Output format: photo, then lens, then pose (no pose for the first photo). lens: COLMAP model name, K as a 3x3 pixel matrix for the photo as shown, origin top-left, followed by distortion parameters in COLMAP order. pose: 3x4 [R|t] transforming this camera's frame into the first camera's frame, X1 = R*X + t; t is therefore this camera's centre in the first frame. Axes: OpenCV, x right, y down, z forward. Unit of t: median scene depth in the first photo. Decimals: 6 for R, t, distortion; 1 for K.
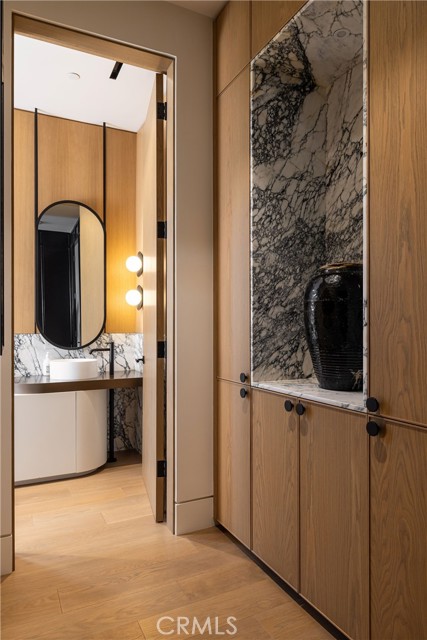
lens RADIAL K [[425.4, 0, 216.2], [0, 425.4, 323.4], [0, 0, 1]] dist [0.006383, -0.001058]
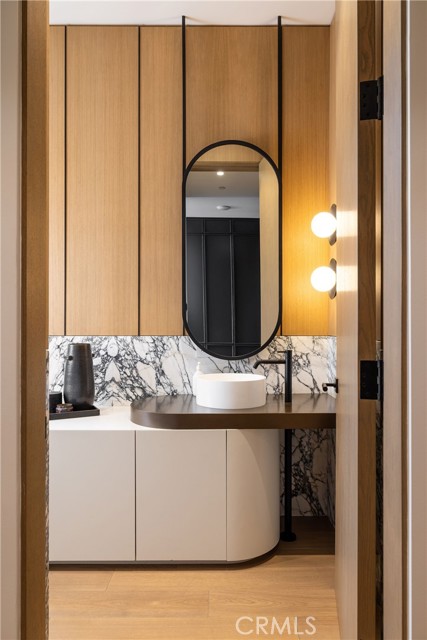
lens RADIAL K [[443.1, 0, 220.4], [0, 443.1, 324.5], [0, 0, 1]] dist [-0.009203, 0.007278]
pose [[0.898698, -0.000732, -0.438568, -0.046034], [0.001299, 0.999999, 0.000992, 0.004923], [0.438566, -0.001461, 0.898698, 0.355701]]
